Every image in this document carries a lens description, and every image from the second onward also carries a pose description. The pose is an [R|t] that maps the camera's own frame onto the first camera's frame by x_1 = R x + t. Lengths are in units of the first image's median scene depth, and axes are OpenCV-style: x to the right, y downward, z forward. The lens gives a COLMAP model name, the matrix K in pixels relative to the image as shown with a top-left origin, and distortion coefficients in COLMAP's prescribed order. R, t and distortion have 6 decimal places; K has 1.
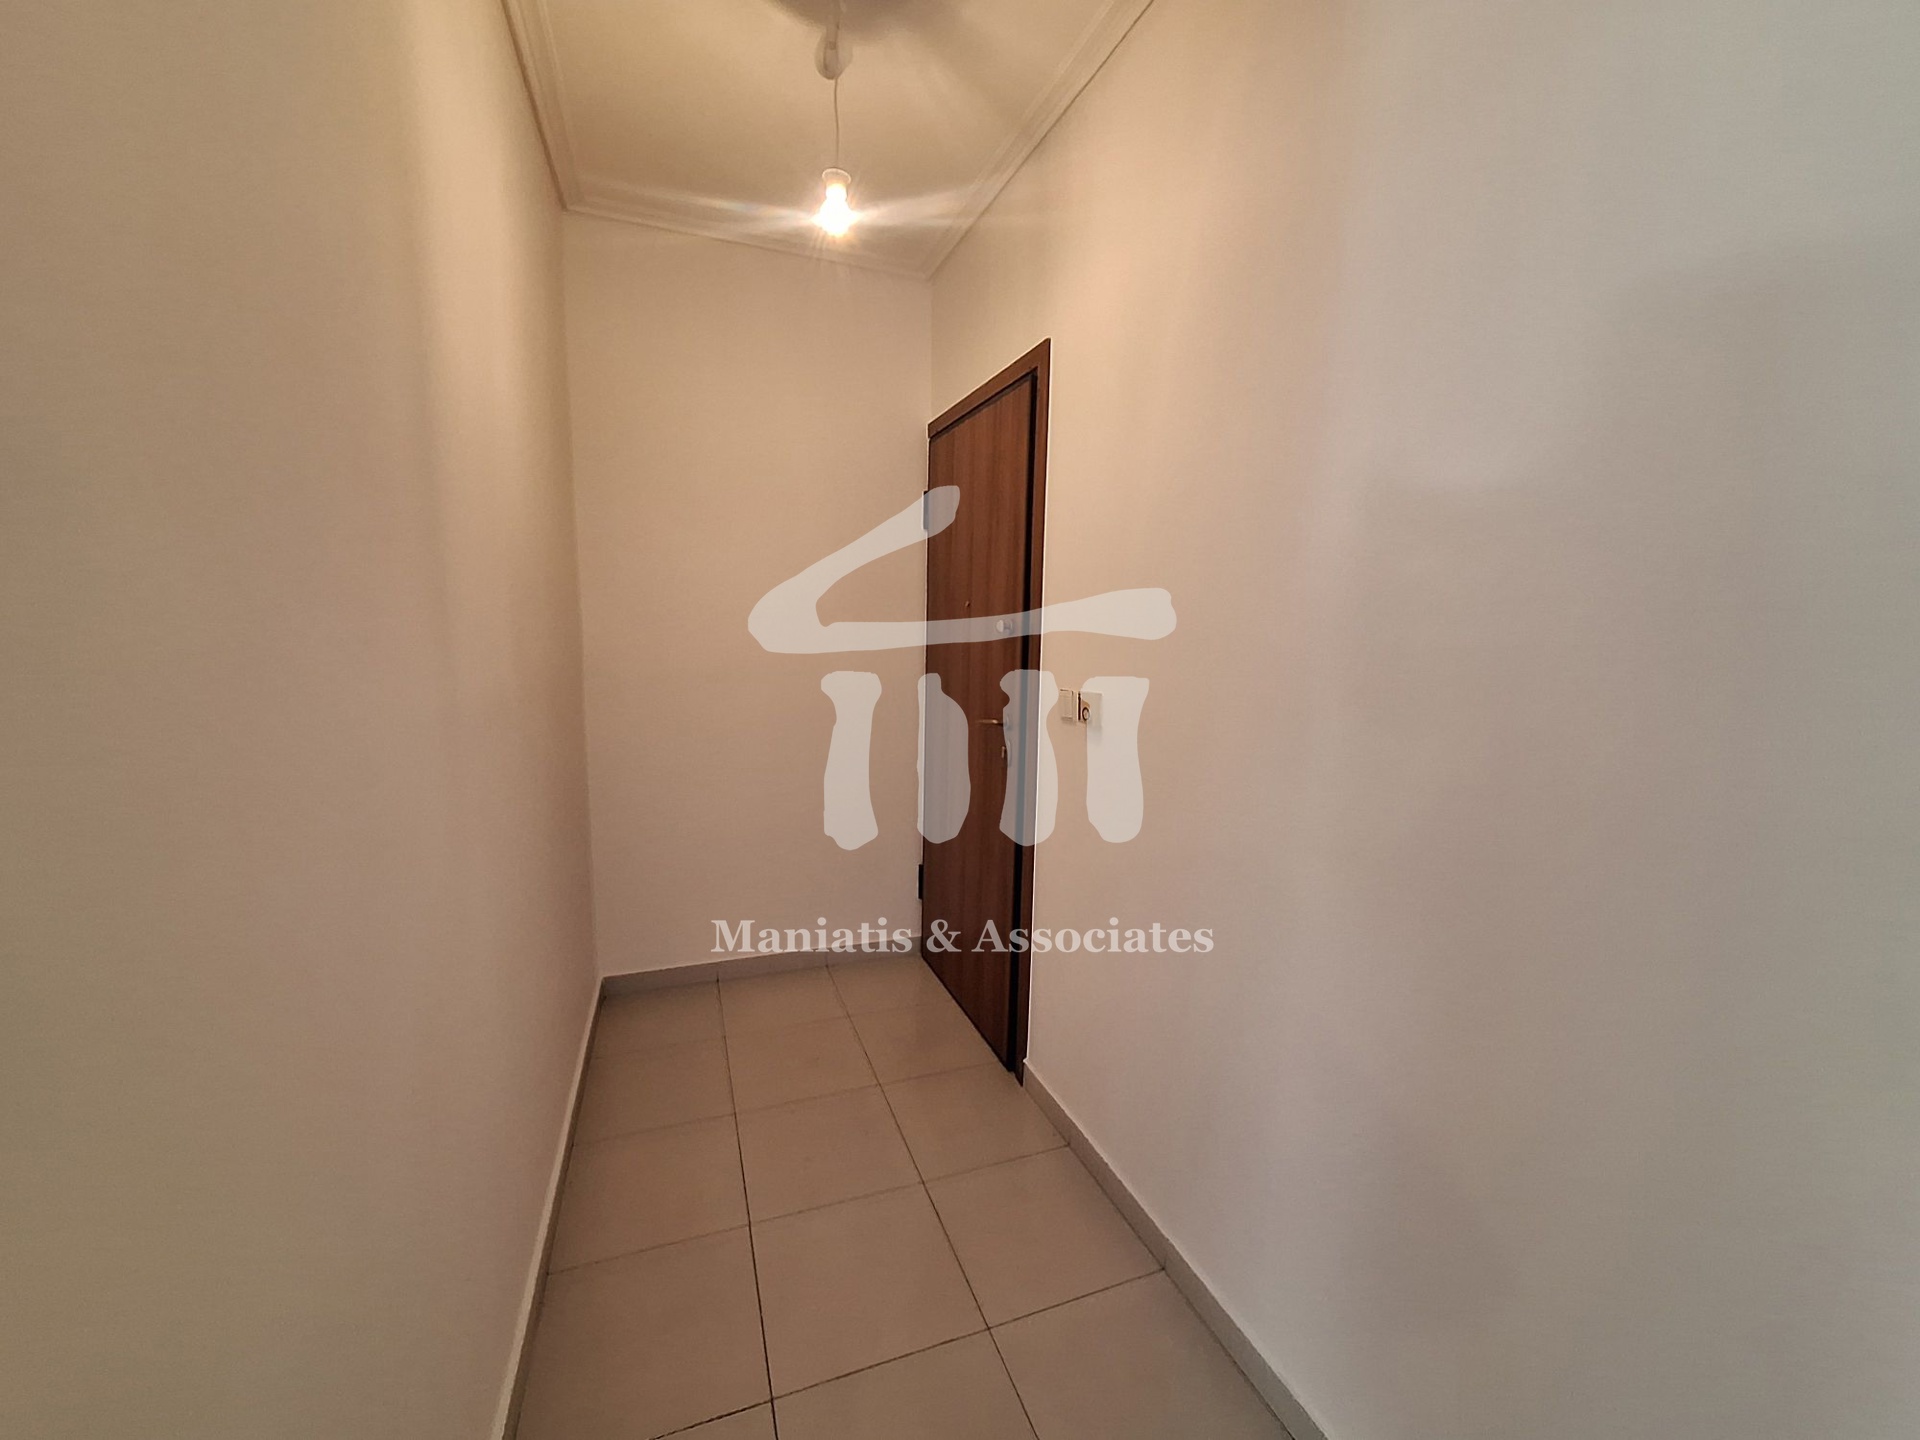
lens RADIAL K [[767.1, 0, 955.3], [0, 767.1, 726.0], [0, 0, 1]] dist [0.002667, 0.000301]
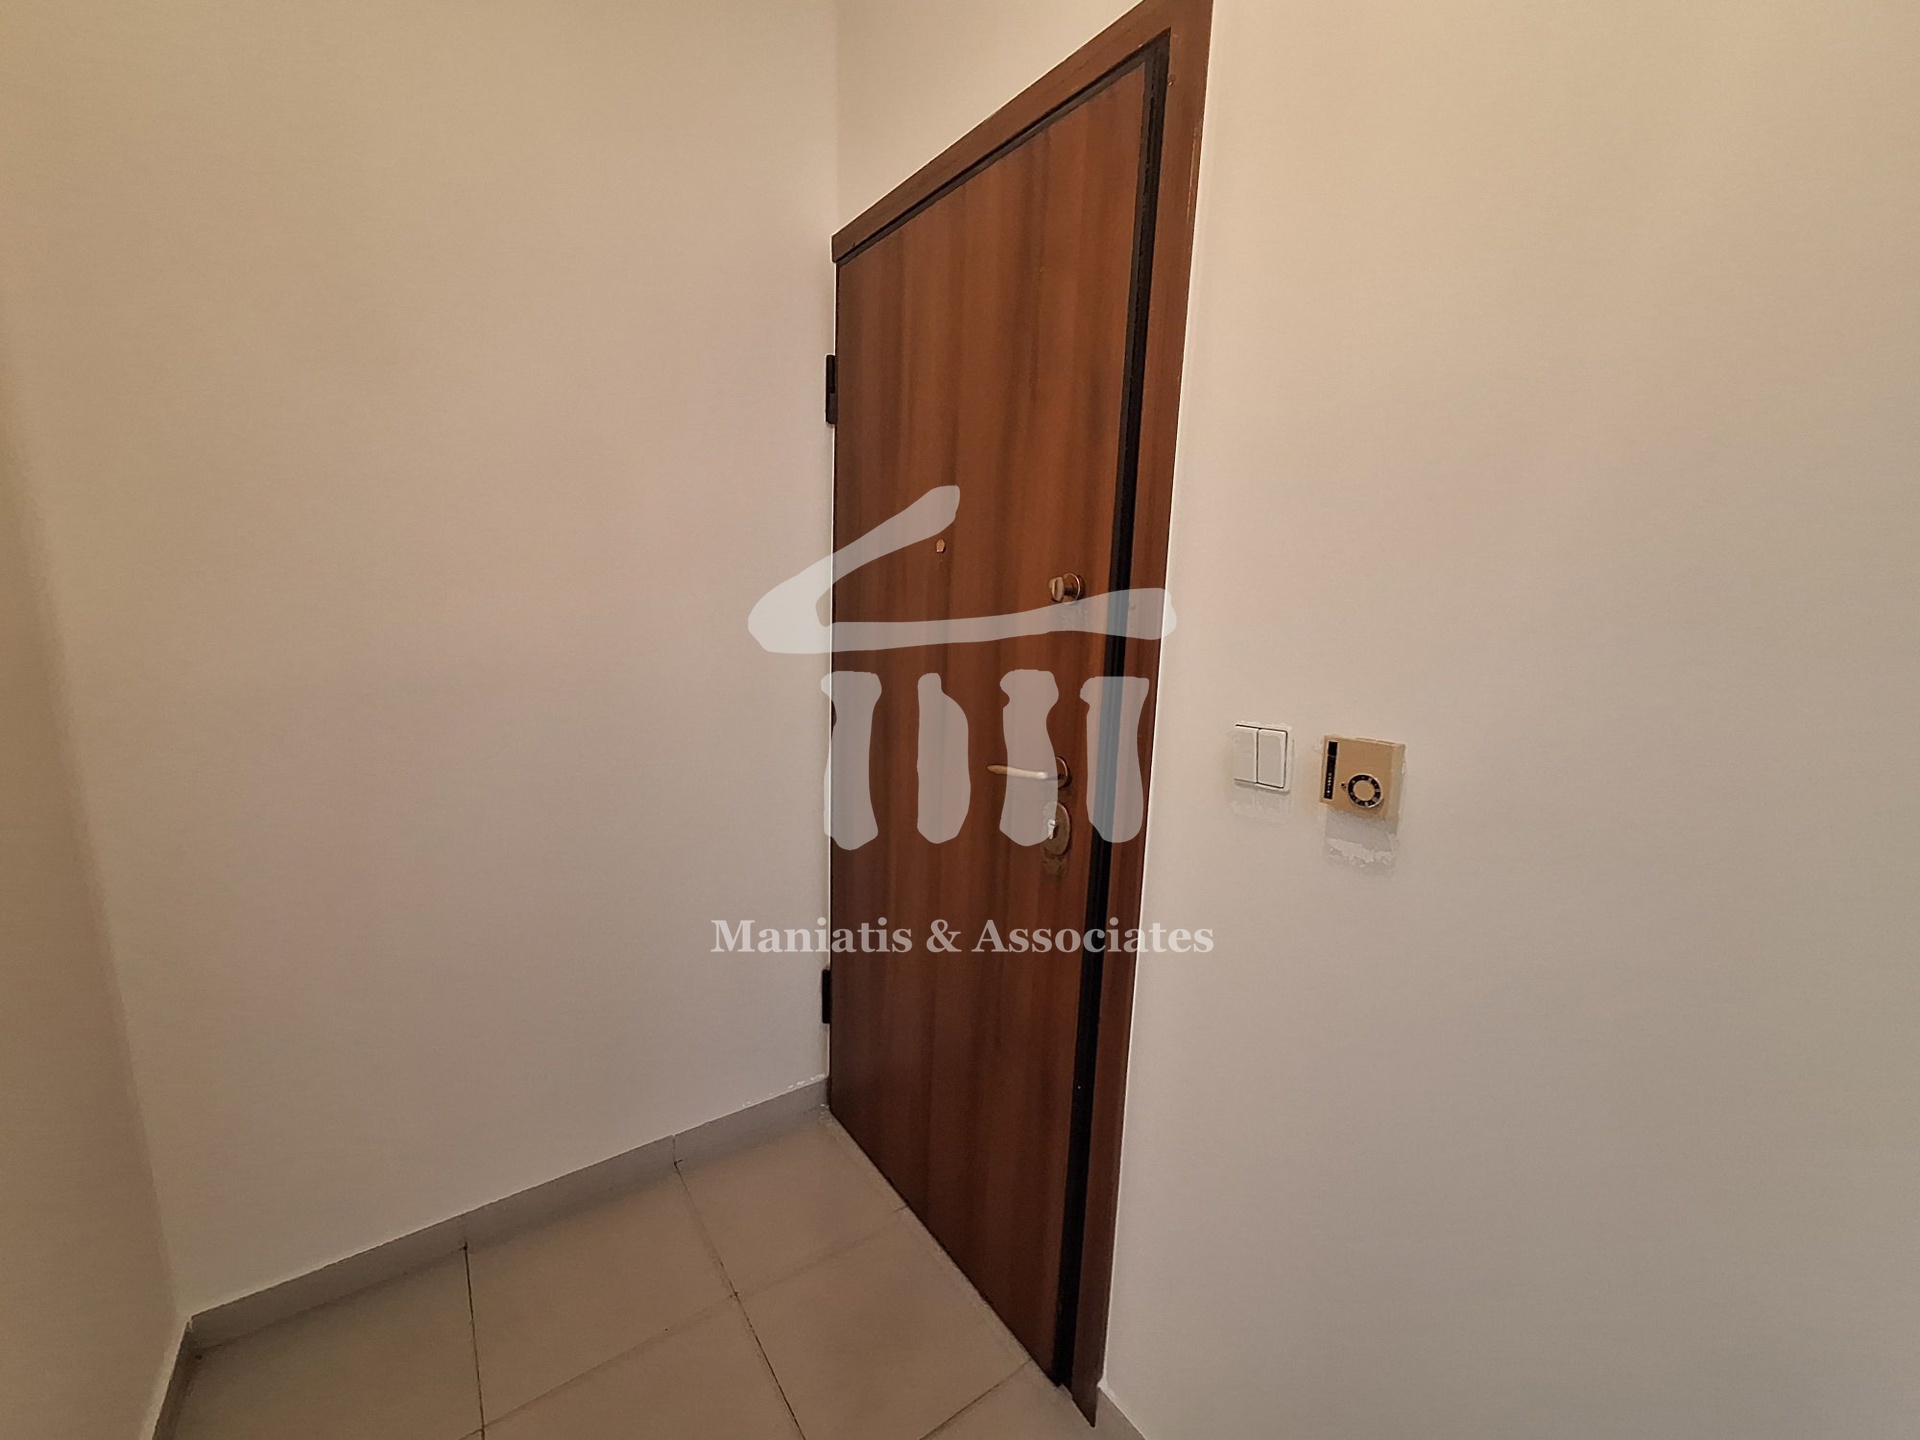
lens RADIAL K [[767.1, 0, 955.3], [0, 767.1, 726.0], [0, 0, 1]] dist [0.002667, 0.000301]
pose [[0.964668, -0.028034, 0.261974, -0.130547], [0.016482, 0.998797, 0.046191, -0.057231], [-0.262954, -0.040241, 0.963969, 0.478280]]
